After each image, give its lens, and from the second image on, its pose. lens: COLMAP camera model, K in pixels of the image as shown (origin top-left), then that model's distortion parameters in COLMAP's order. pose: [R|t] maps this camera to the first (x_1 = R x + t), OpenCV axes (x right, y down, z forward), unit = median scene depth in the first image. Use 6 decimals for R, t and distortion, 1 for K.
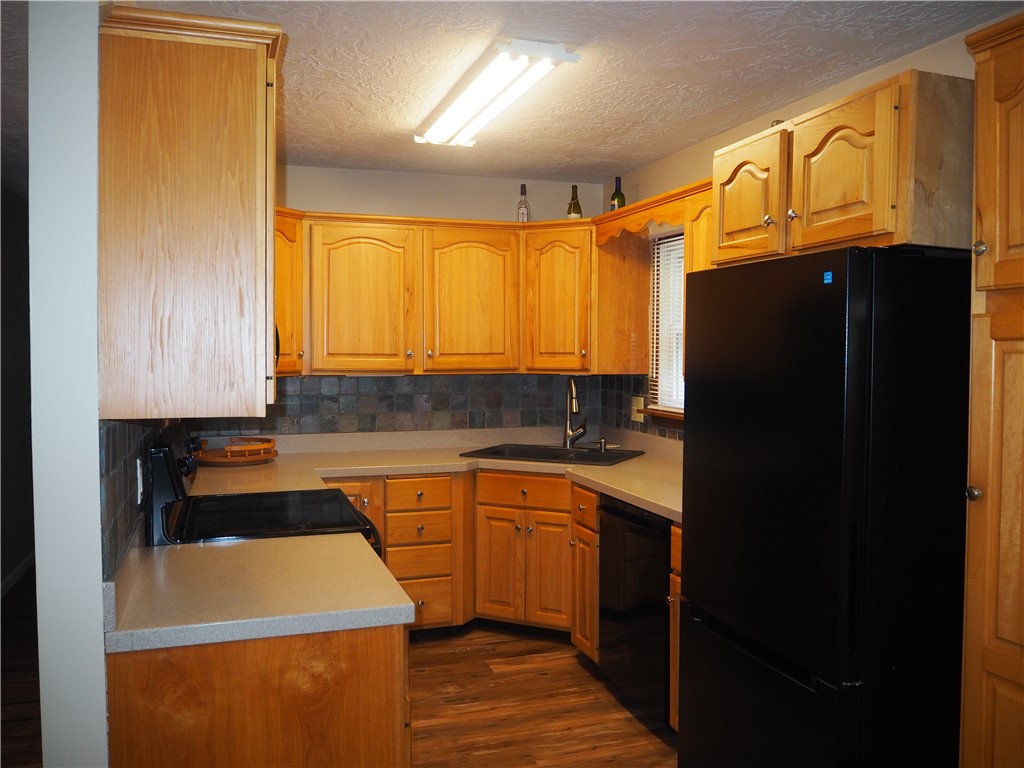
lens RADIAL K [[865.4, 0, 509.9], [0, 865.4, 380.9], [0, 0, 1]] dist [-0.034482, -0.001803]
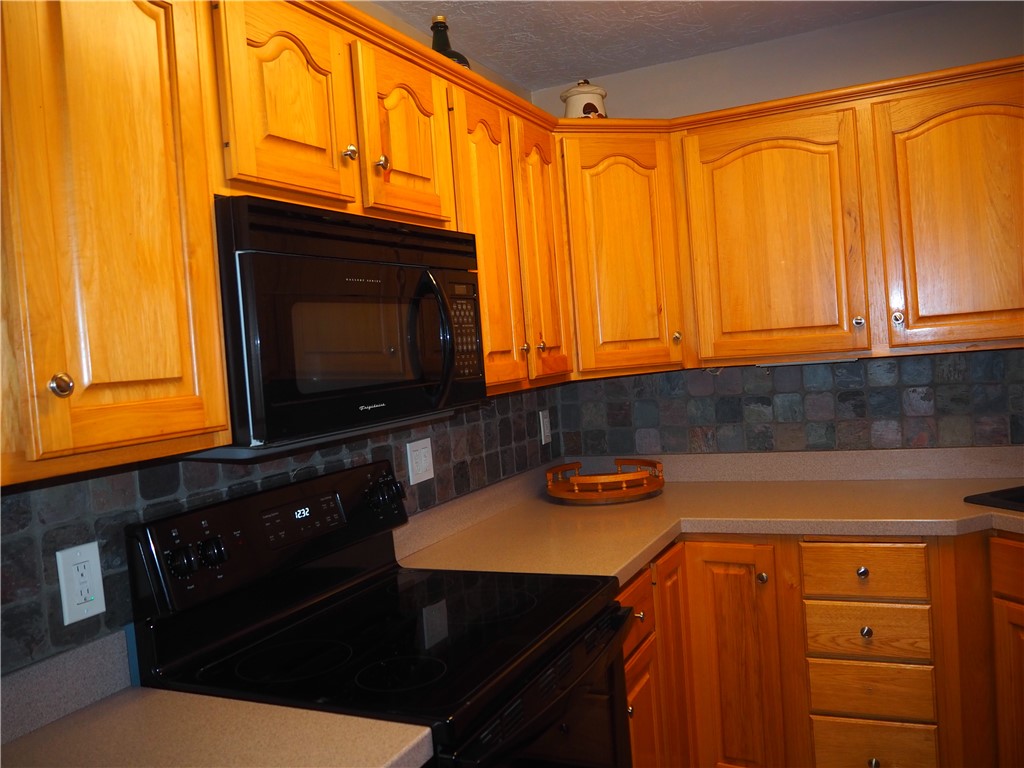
lens RADIAL K [[865.4, 0, 509.9], [0, 865.4, 380.9], [0, 0, 1]] dist [-0.034482, -0.001803]
pose [[0.720092, -0.033008, -0.693093, 0.114899], [0.056404, 0.998347, 0.011056, -0.011912], [0.691582, -0.047054, 0.720763, 0.419453]]
